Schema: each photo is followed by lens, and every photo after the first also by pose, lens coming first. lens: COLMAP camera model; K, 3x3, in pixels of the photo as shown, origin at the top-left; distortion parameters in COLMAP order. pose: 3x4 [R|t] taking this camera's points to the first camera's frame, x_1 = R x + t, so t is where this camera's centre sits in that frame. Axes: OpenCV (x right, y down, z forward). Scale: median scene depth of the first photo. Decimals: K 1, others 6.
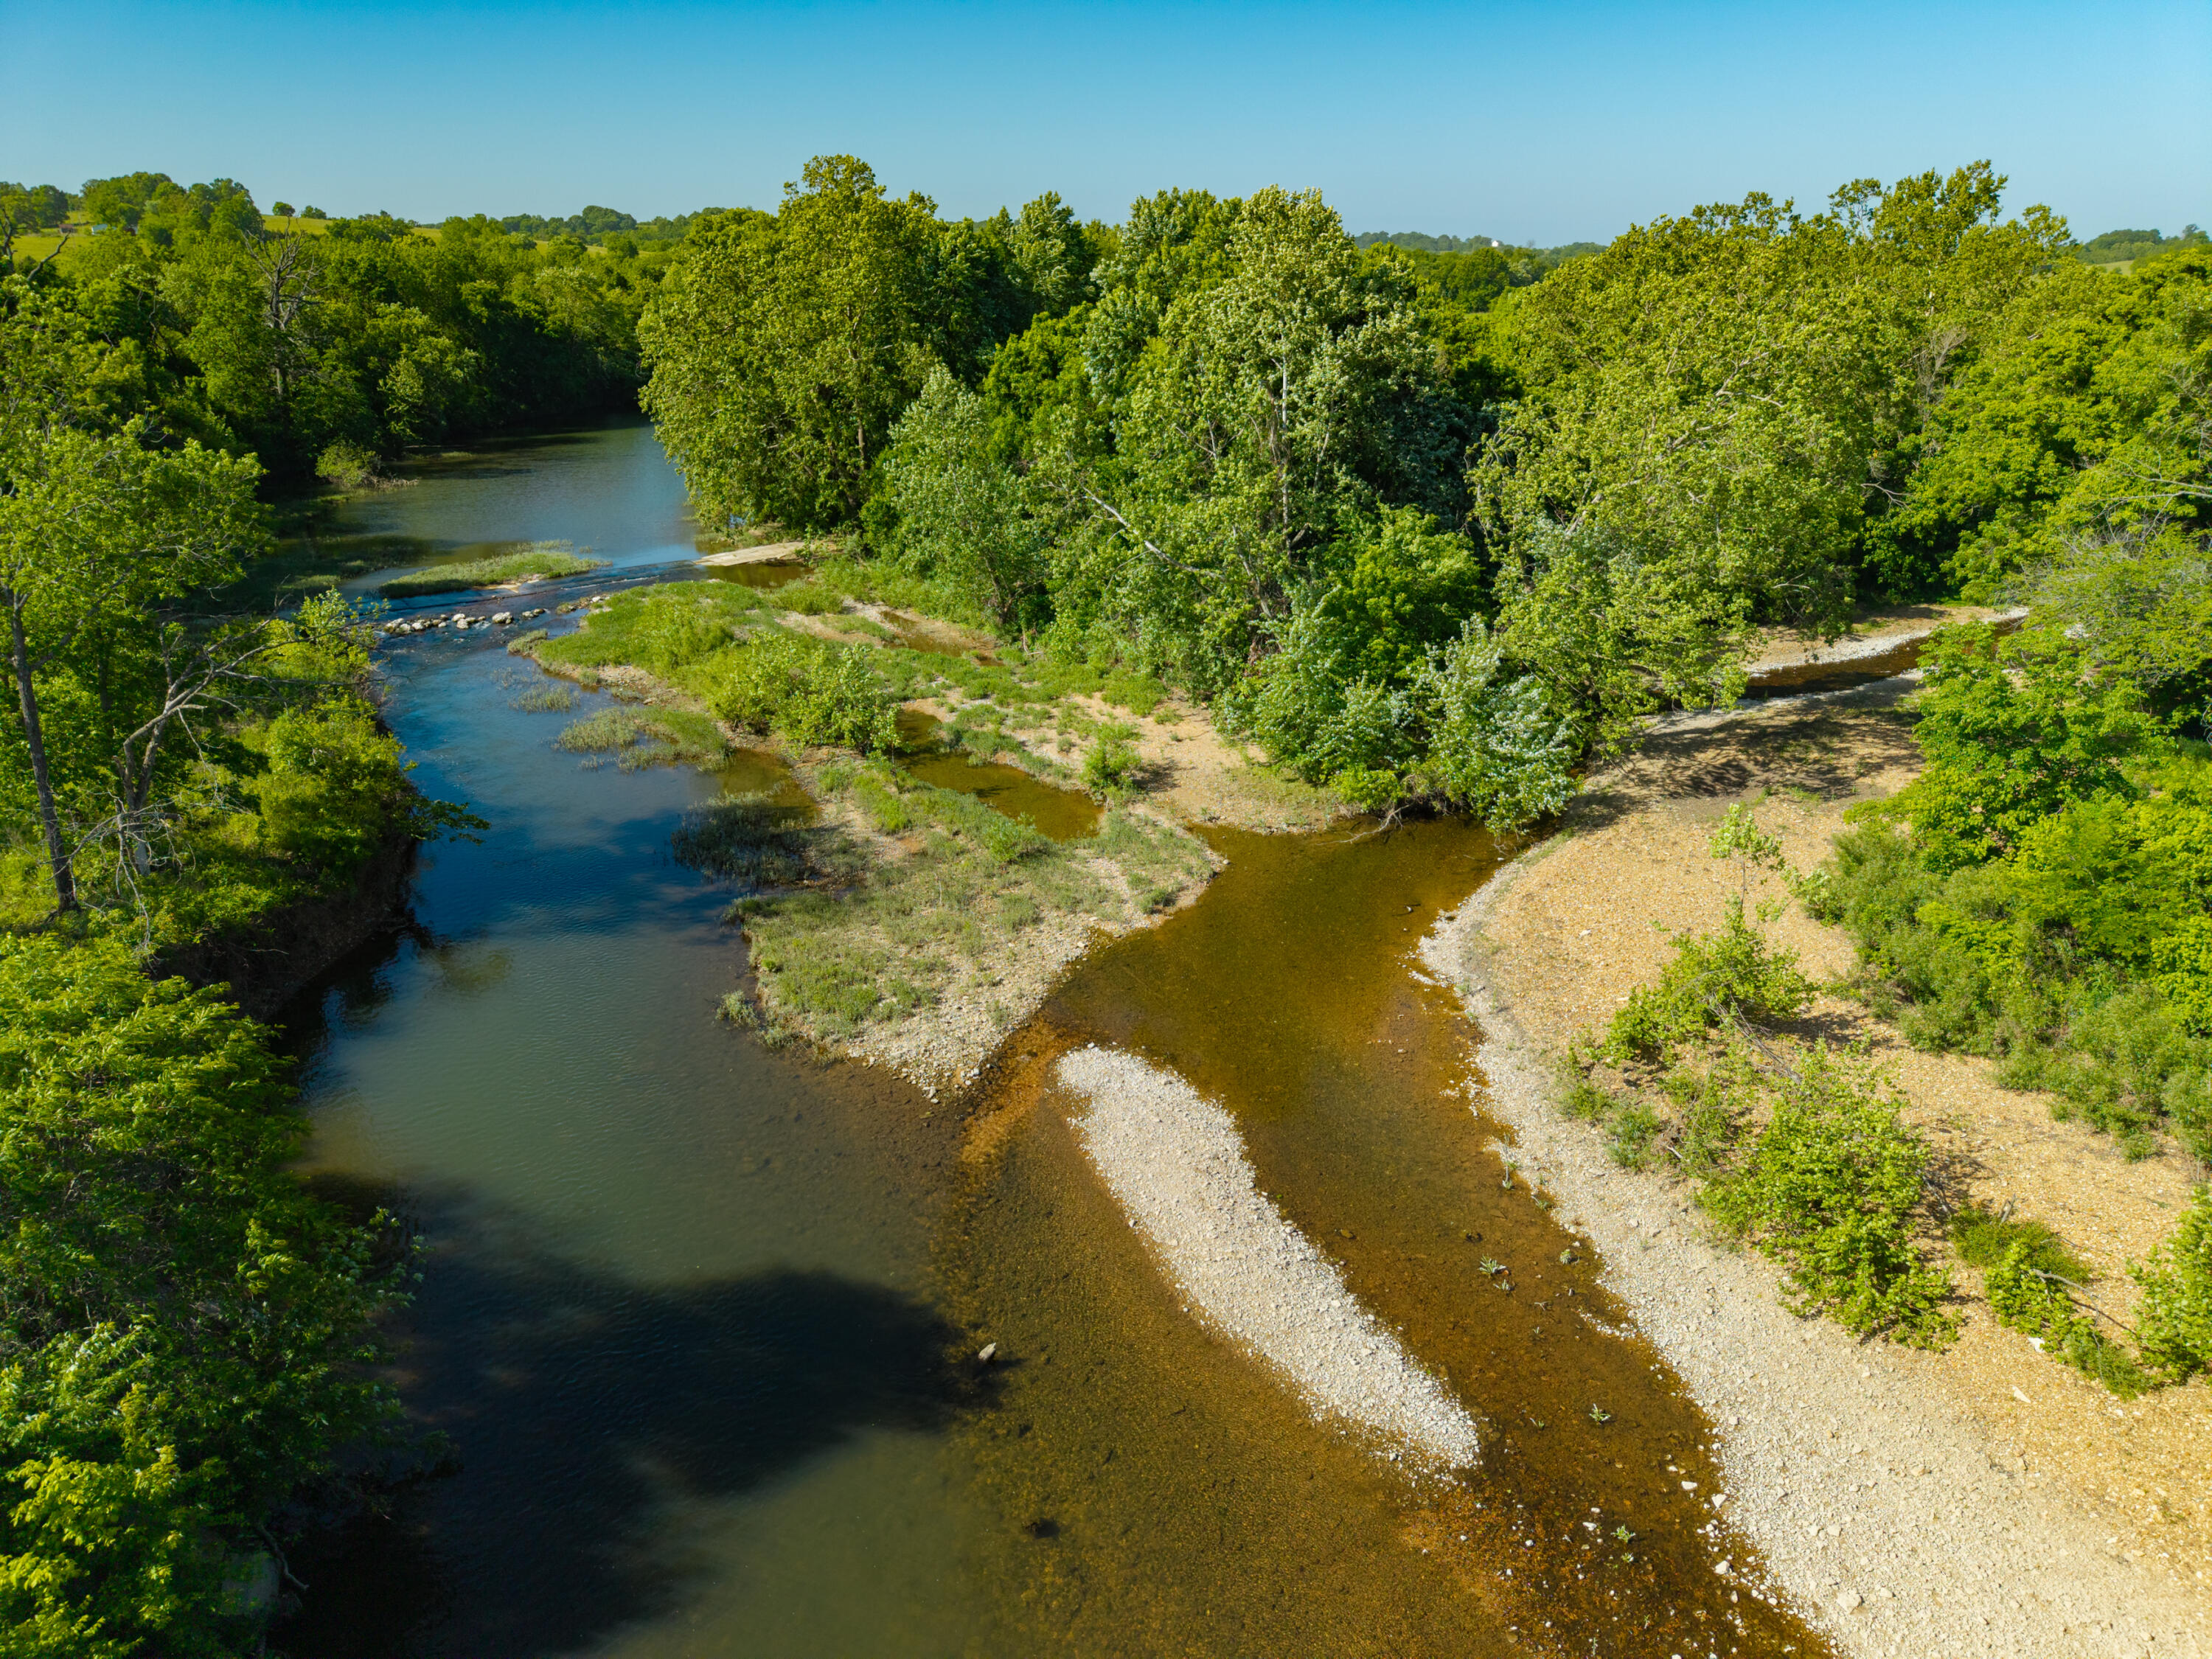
lens RADIAL K [[1488.6, 0, 1102.0], [0, 1488.6, 835.4], [0, 0, 1]] dist [0.006918, -0.009714]
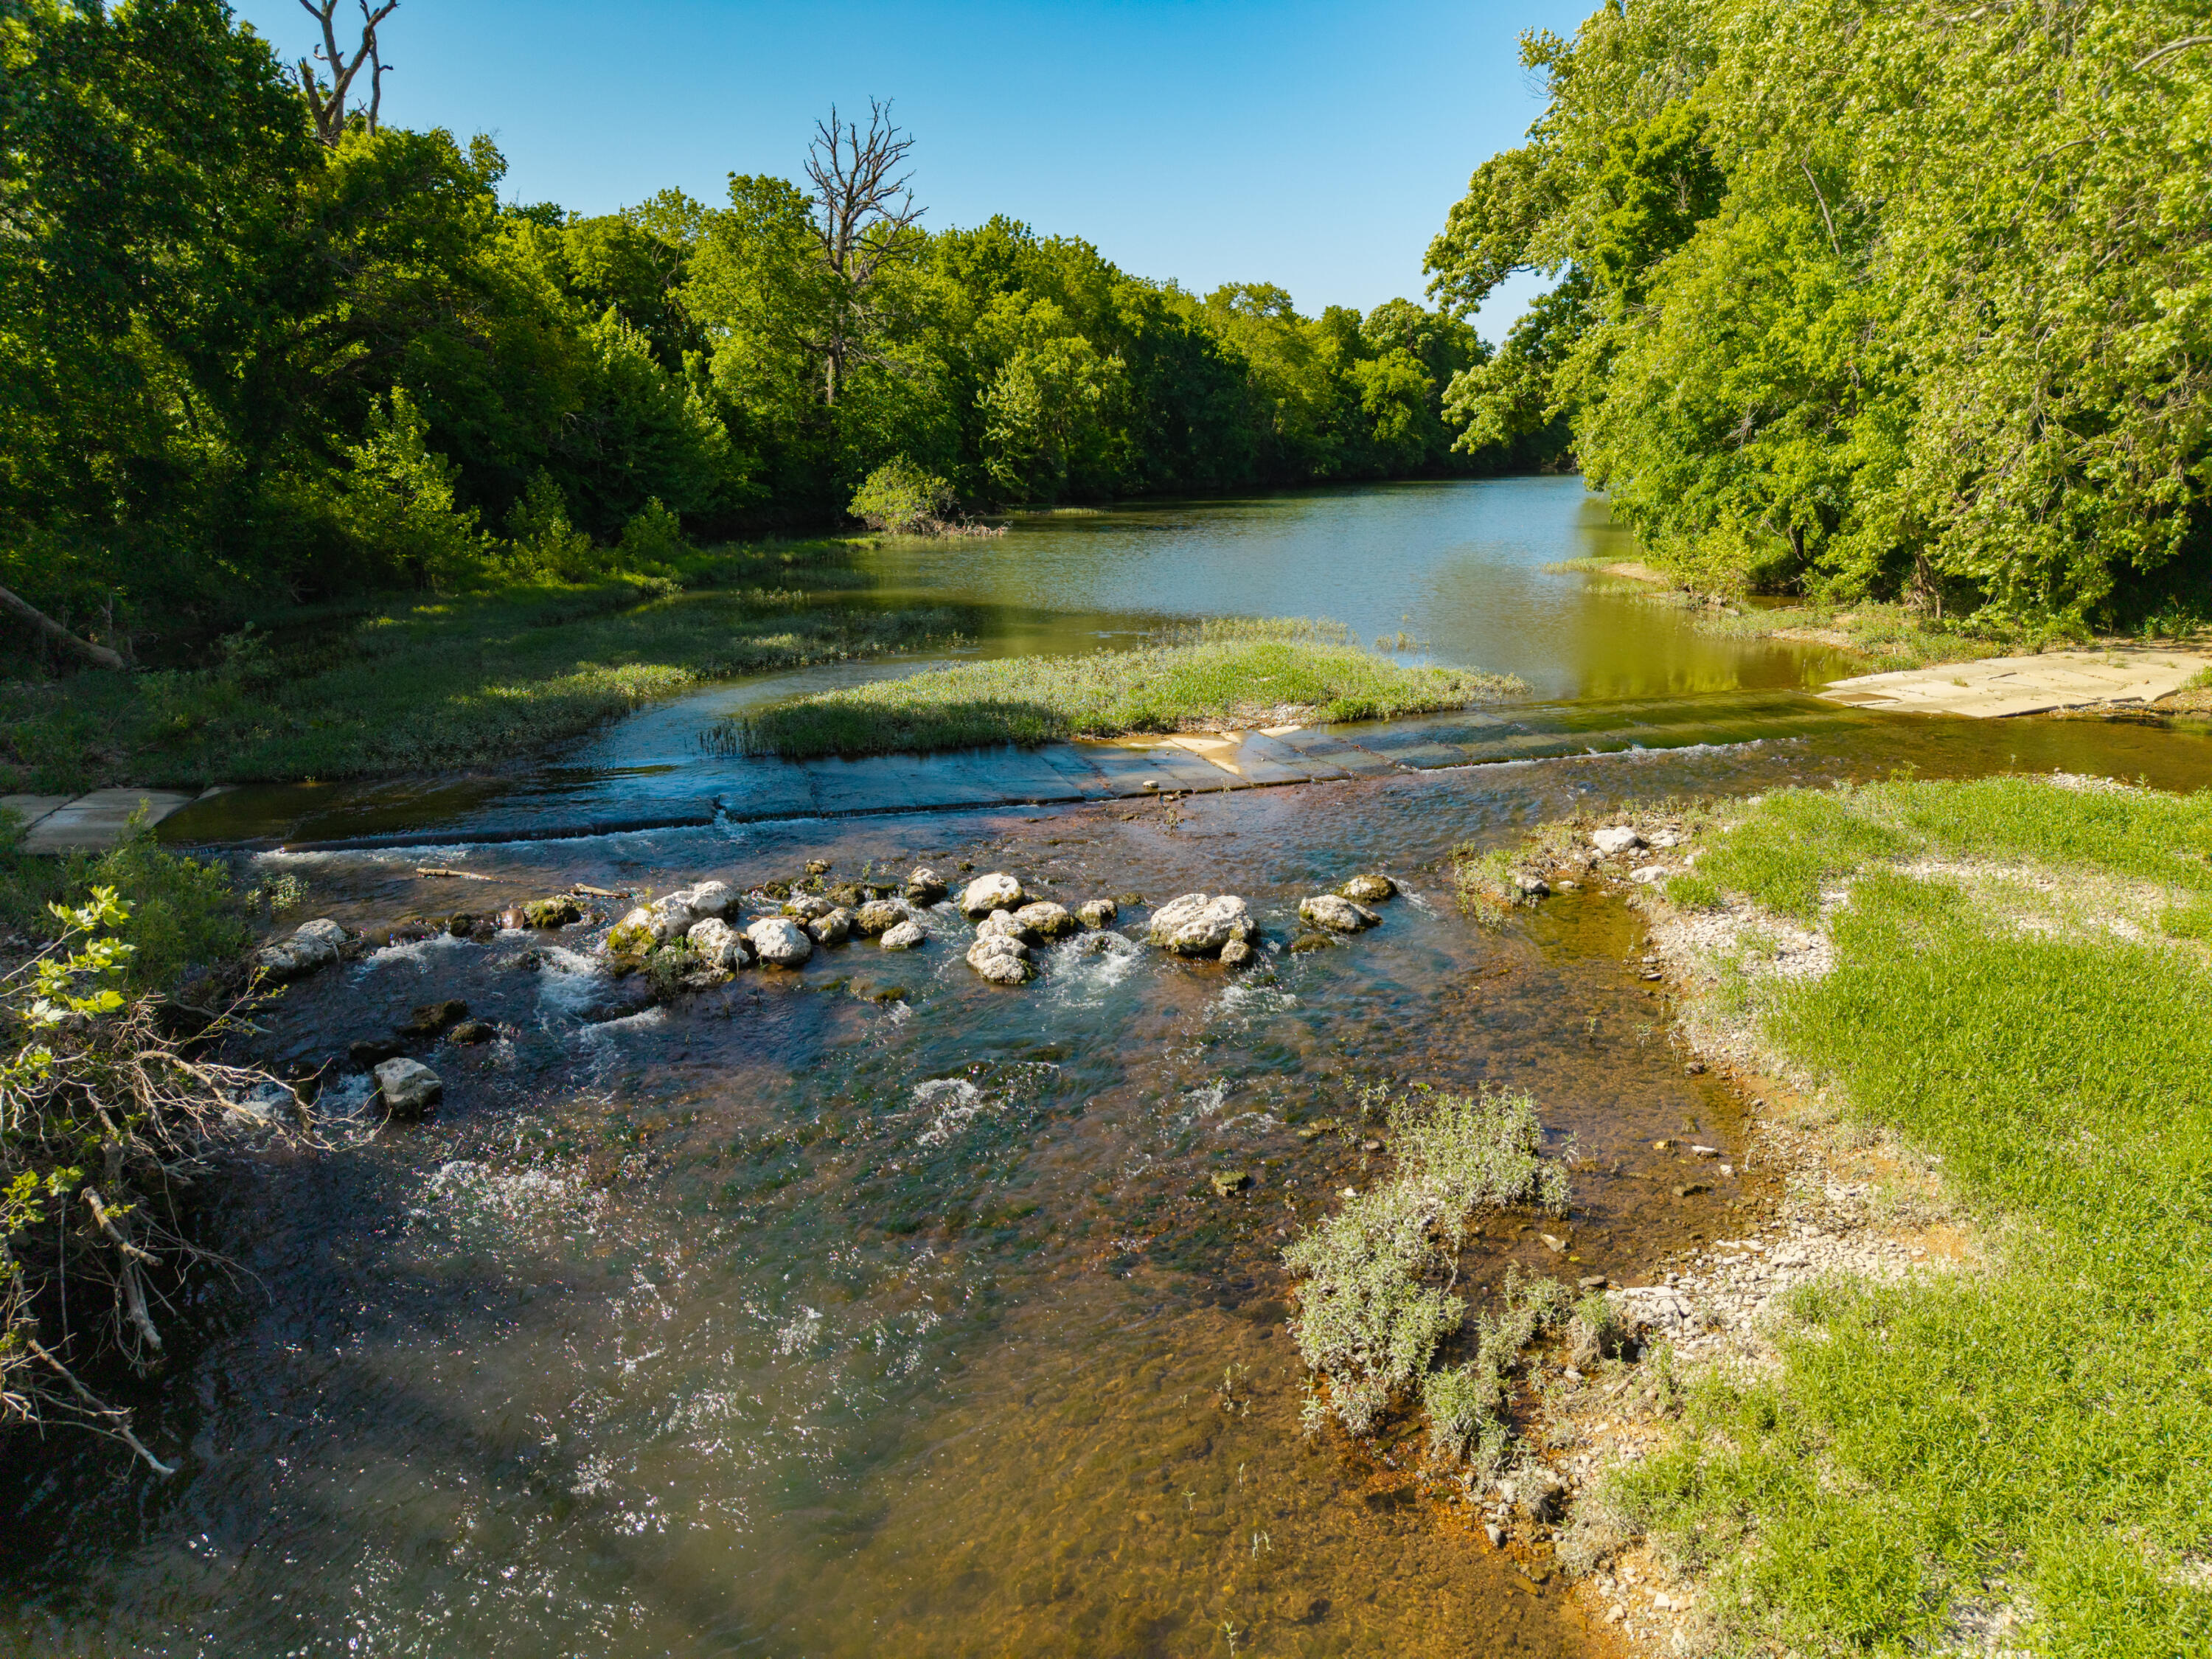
lens RADIAL K [[1488.6, 0, 1105.7], [0, 1488.6, 828.0], [0, 0, 1]] dist [0.006918, -0.009714]
pose [[0.929800, 0.094532, -0.355718, -0.211612], [-0.130478, 0.988347, -0.078399, -0.086207], [0.344161, 0.119309, 0.931299, 0.499160]]
